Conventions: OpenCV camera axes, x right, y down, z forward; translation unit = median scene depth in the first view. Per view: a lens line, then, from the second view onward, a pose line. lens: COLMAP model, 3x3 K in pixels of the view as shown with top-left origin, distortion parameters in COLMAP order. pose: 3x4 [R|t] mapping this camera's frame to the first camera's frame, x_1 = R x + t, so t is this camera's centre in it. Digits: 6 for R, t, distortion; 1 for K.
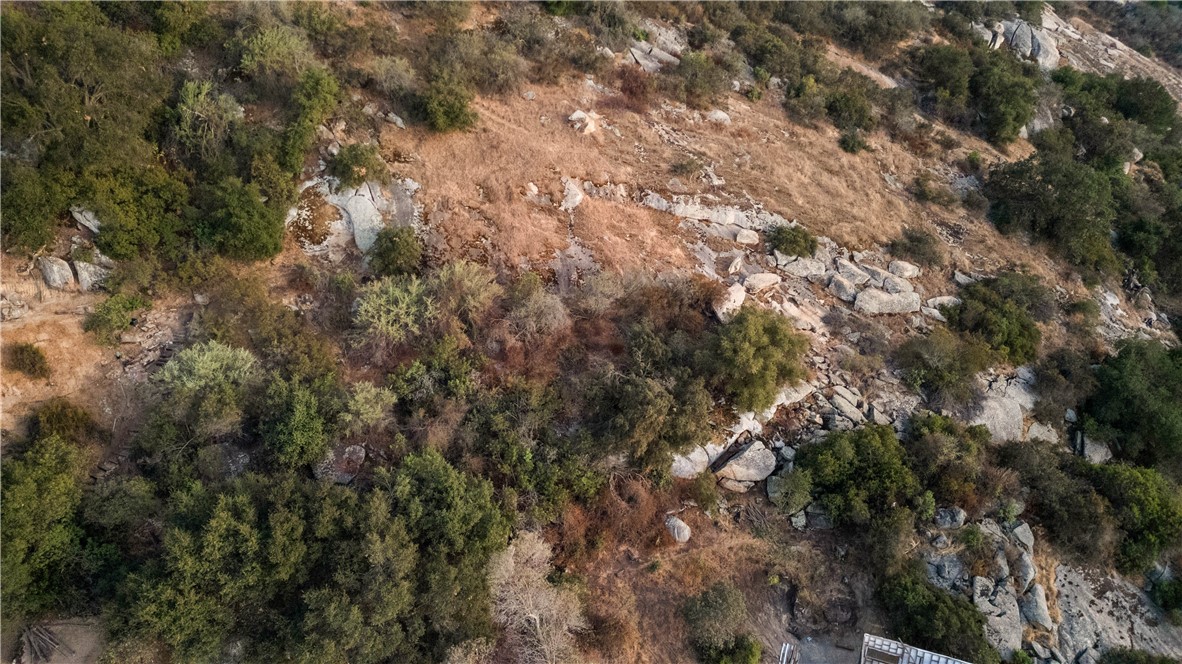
lens RADIAL K [[819.7, 0, 591.9], [0, 819.7, 327.5], [0, 0, 1]] dist [0.090095, -0.094456]
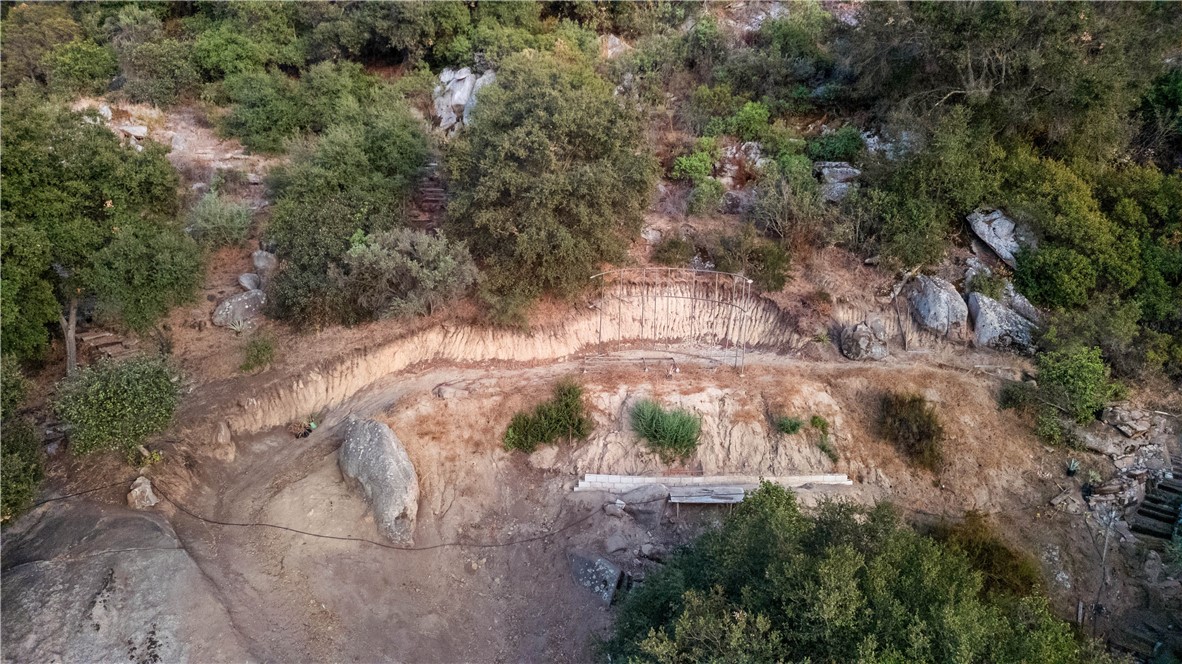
lens RADIAL K [[819.7, 0, 591.9], [0, 819.7, 327.5], [0, 0, 1]] dist [0.090095, -0.094456]
pose [[0.775088, 0.129821, -0.618373, -0.475481], [-0.299904, 0.936987, -0.179199, 0.118150], [0.556144, 0.324348, 0.765181, 0.450051]]
